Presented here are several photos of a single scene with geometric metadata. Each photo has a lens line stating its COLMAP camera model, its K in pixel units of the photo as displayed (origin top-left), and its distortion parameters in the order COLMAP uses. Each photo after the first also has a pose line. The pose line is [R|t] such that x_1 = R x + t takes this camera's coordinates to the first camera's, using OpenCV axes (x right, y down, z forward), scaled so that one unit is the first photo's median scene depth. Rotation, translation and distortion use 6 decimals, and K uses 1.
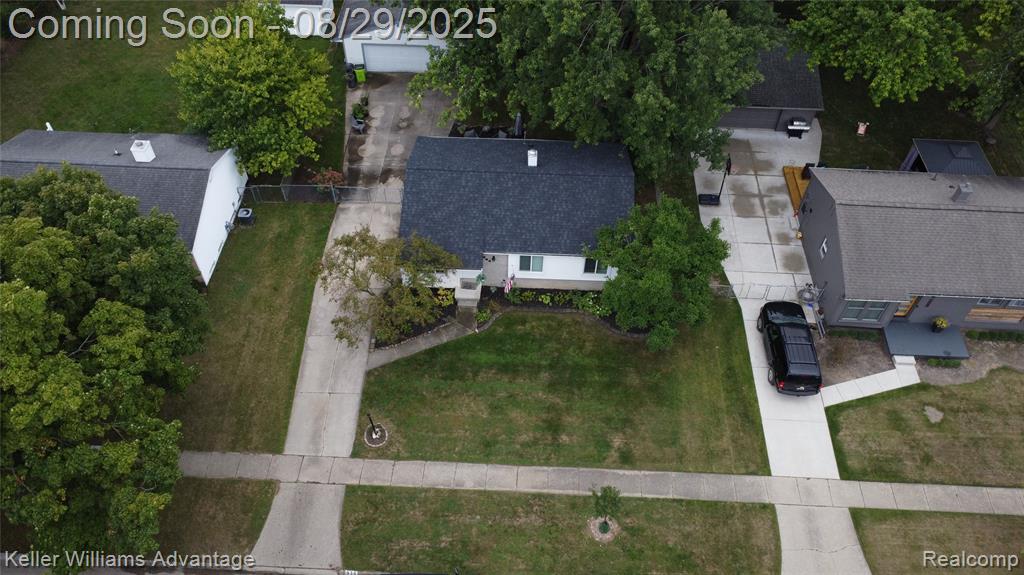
lens RADIAL K [[766.8, 0, 513.0], [0, 766.8, 289.3], [0, 0, 1]] dist [0.004990, -0.009090]
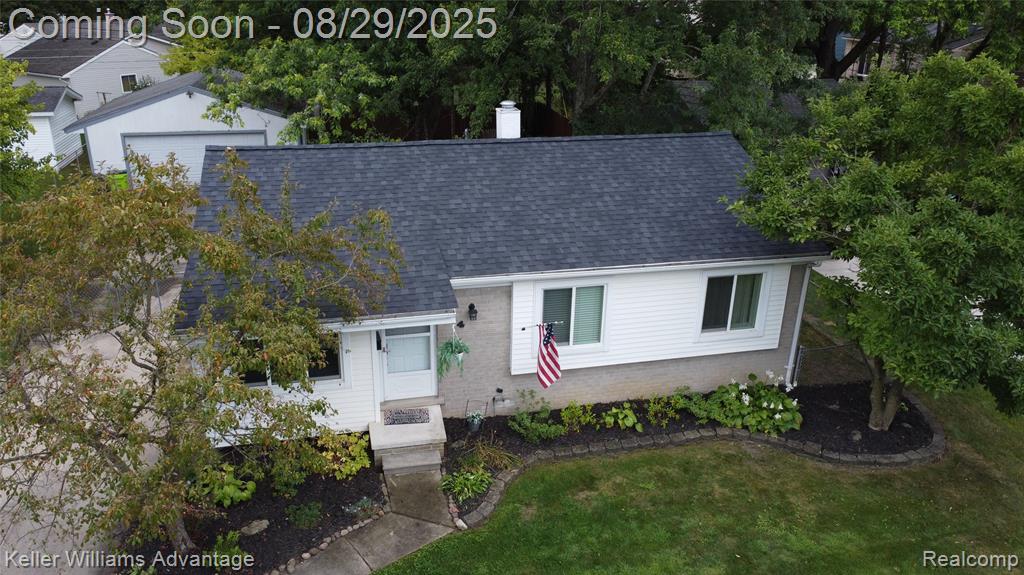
lens RADIAL K [[766.8, 0, 510.8], [0, 766.8, 289.0], [0, 0, 1]] dist [0.004990, -0.009090]
pose [[0.964002, -0.100680, 0.246097, -0.093622], [0.202048, 0.879029, -0.431839, 0.107370], [-0.172849, 0.466018, 0.867727, 0.672417]]
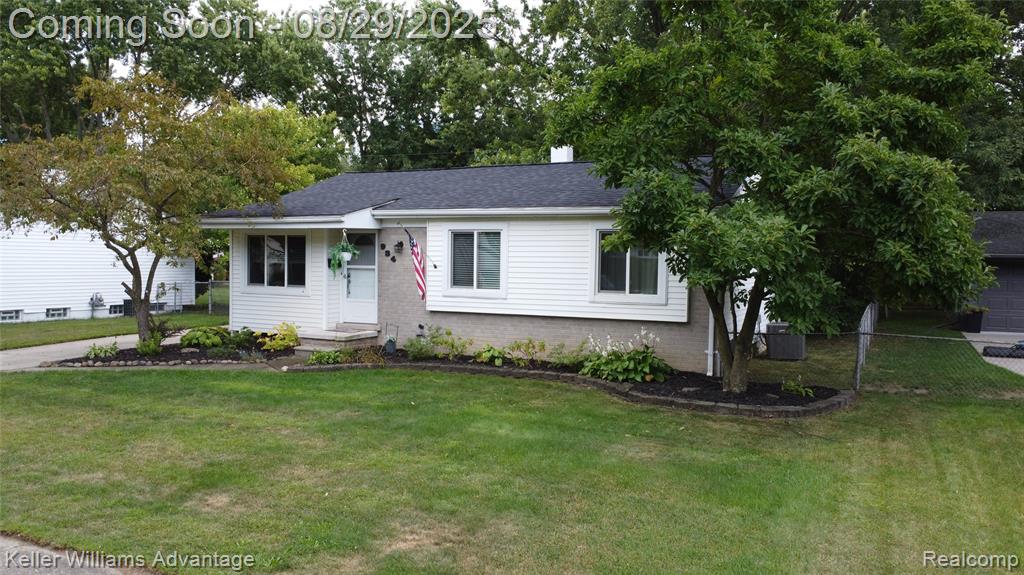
lens RADIAL K [[766.8, 0, 521.7], [0, 766.8, 287.8], [0, 0, 1]] dist [0.004990, -0.009090]
pose [[0.918011, 0.010302, -0.396422, 0.207932], [-0.301124, 0.668573, -0.679952, 0.246419], [0.258032, 0.743575, 0.616859, 0.756816]]
